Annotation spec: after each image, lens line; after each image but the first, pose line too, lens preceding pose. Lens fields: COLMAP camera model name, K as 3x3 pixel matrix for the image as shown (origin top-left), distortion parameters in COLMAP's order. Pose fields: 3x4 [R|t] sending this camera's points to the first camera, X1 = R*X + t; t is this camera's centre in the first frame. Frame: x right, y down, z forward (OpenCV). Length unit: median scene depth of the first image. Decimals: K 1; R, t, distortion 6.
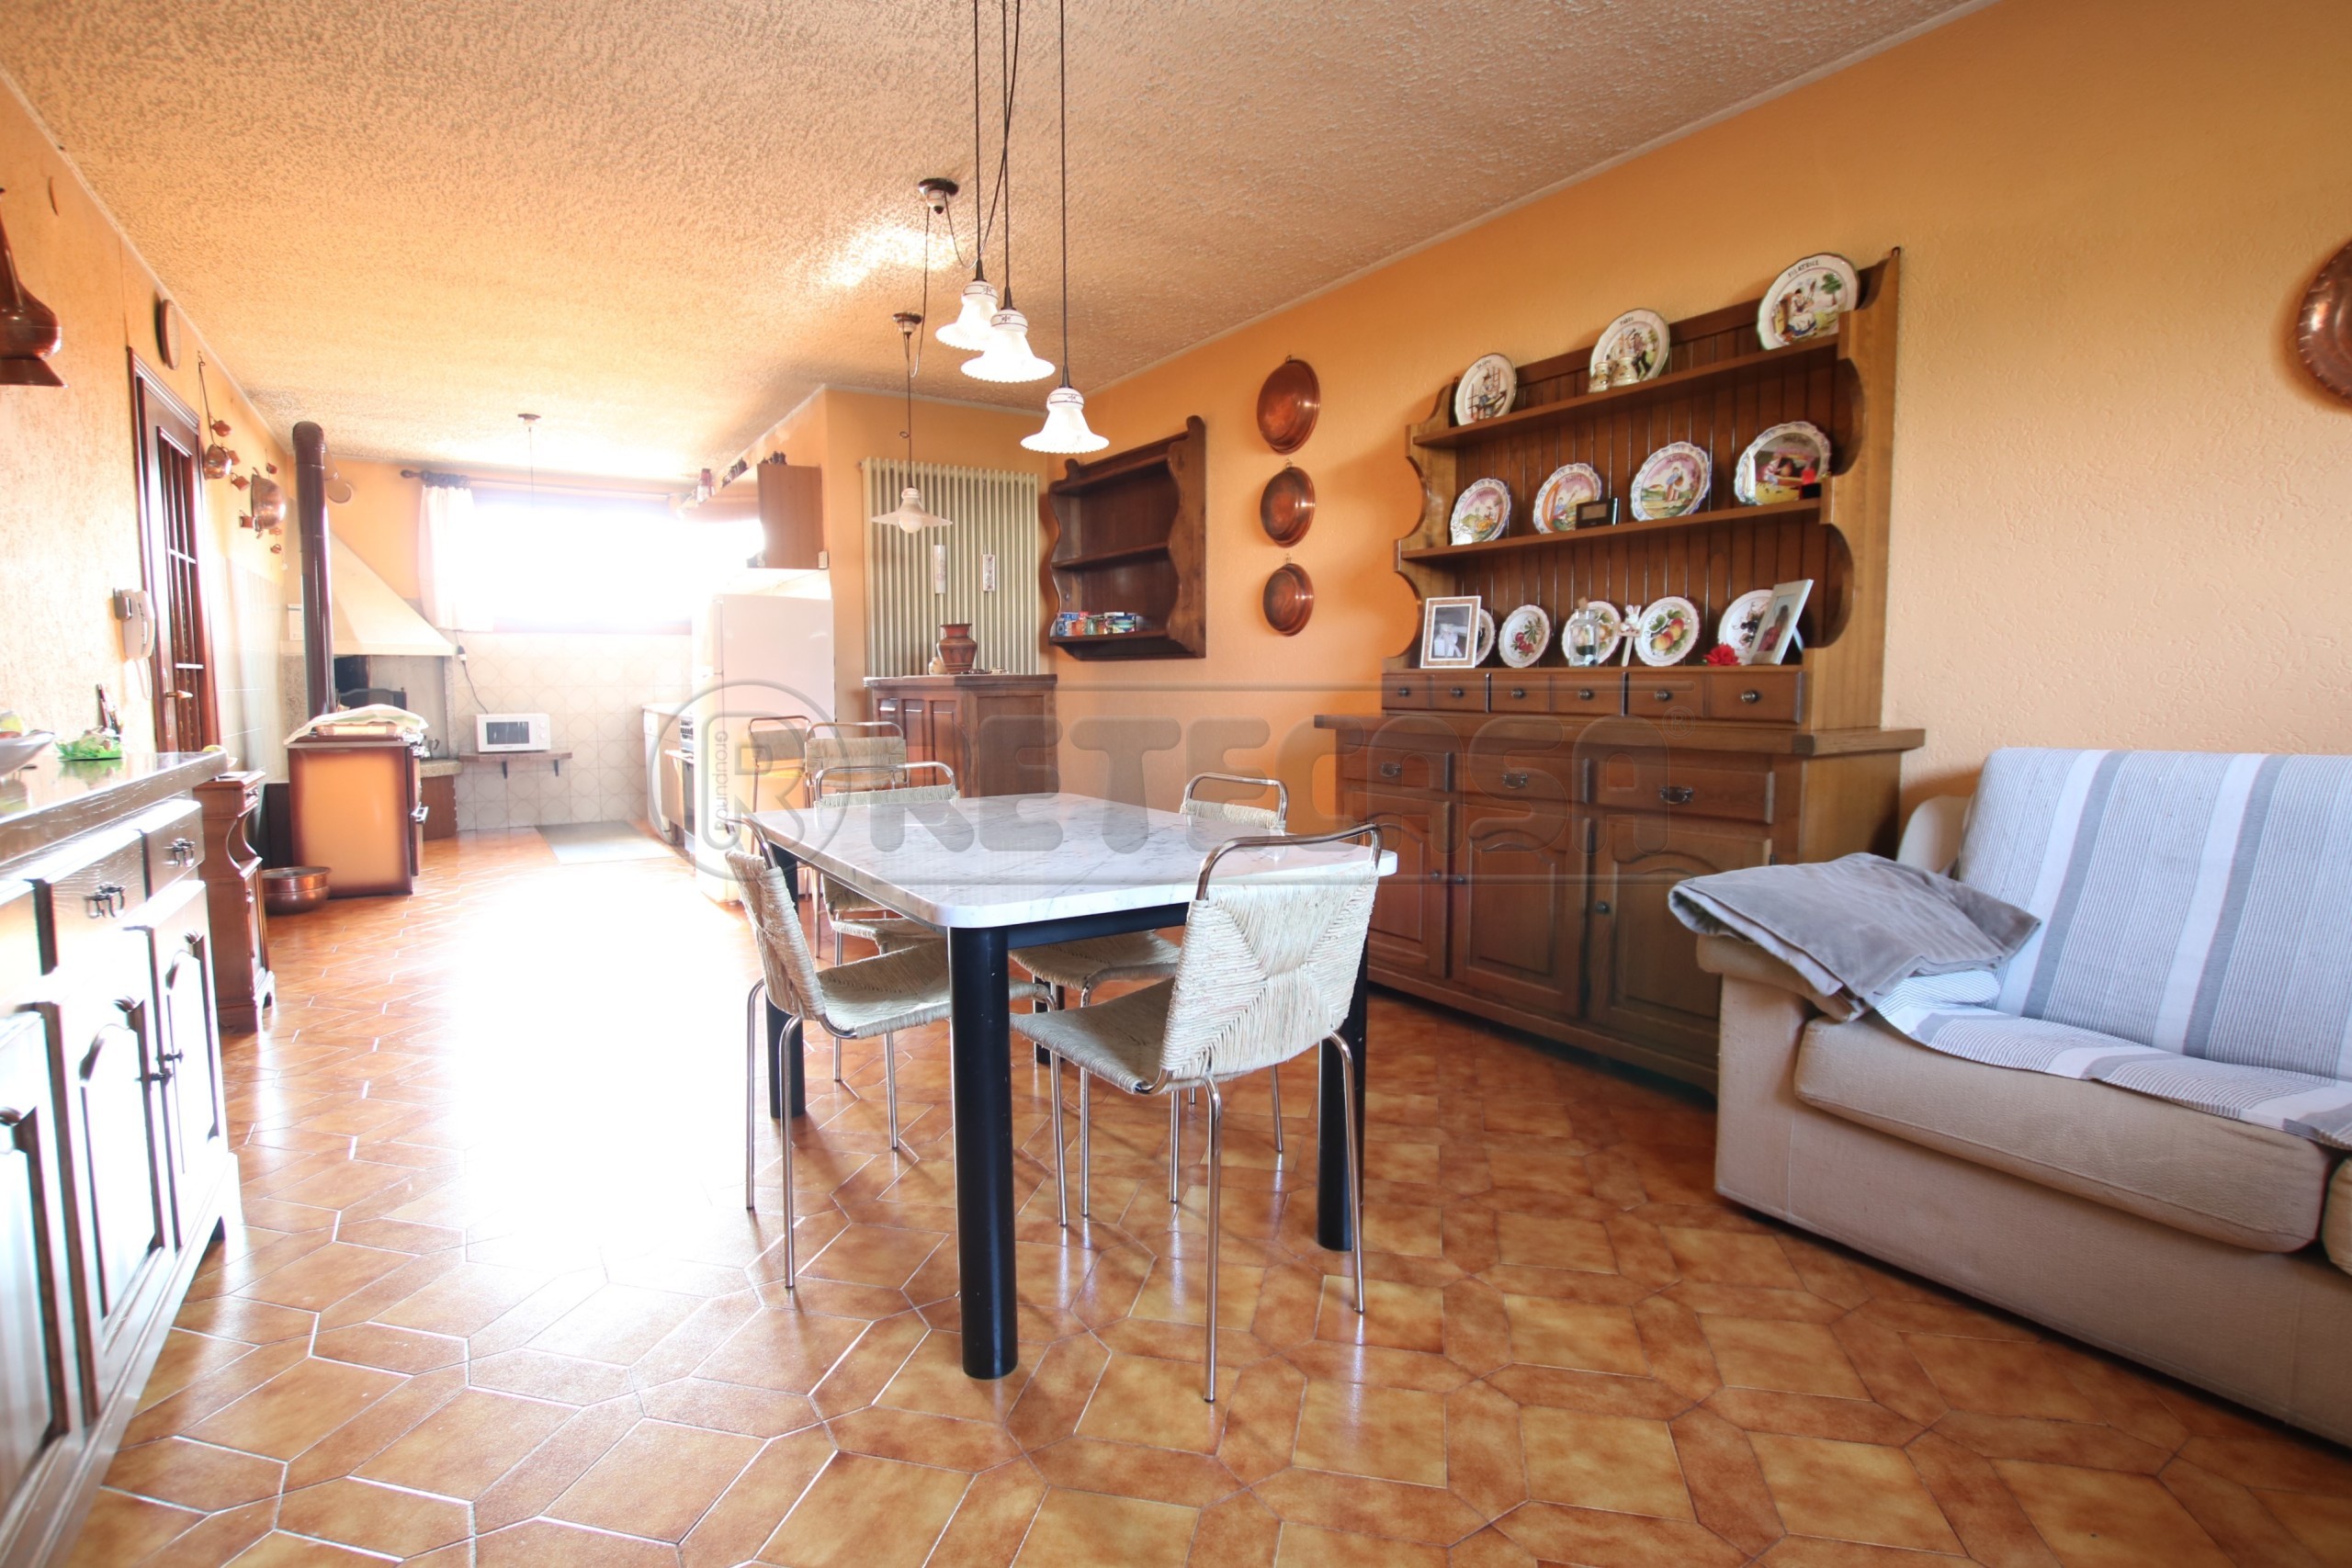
lens RADIAL K [[1138.0, 0, 1158.8], [0, 1138.0, 781.9], [0, 0, 1]] dist [-0.027686, 0.001369]
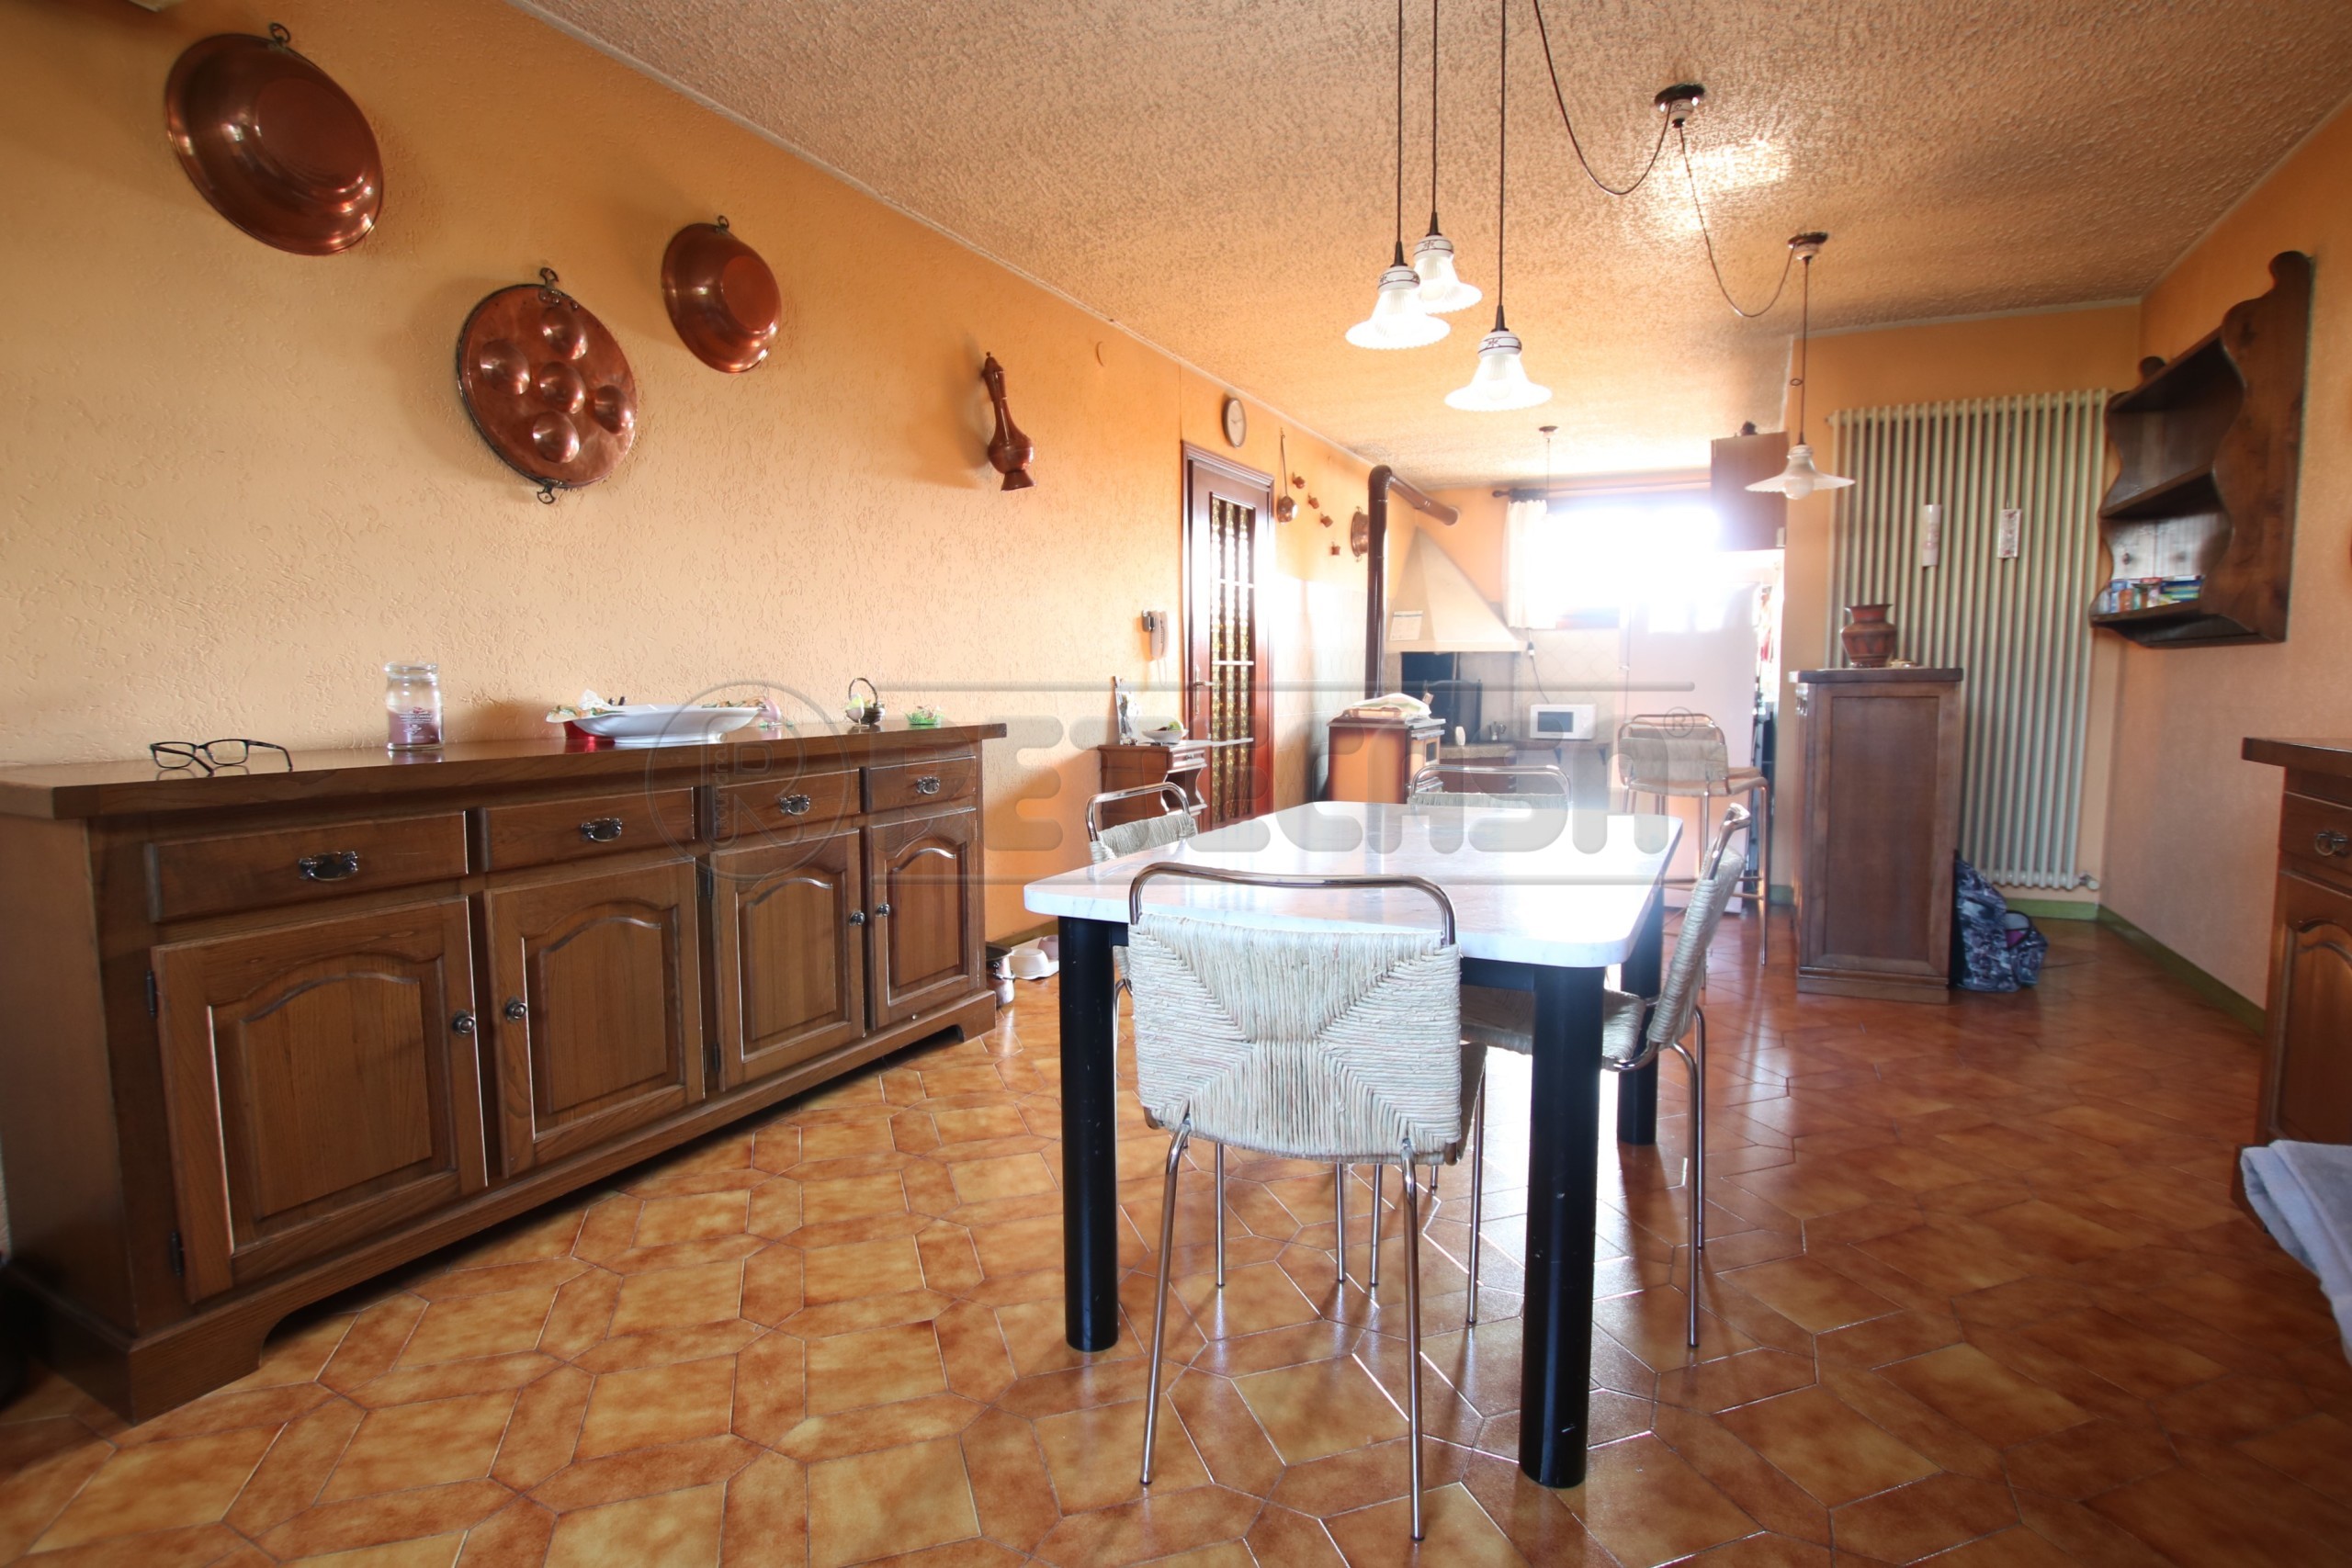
lens RADIAL K [[1138.0, 0, 1161.4], [0, 1138.0, 779.0], [0, 0, 1]] dist [-0.027686, 0.001369]
pose [[0.514888, 0.078750, -0.853633, 0.251089], [-0.075514, 0.996067, 0.046342, -0.016431], [0.853925, 0.040600, 0.518810, 0.170643]]
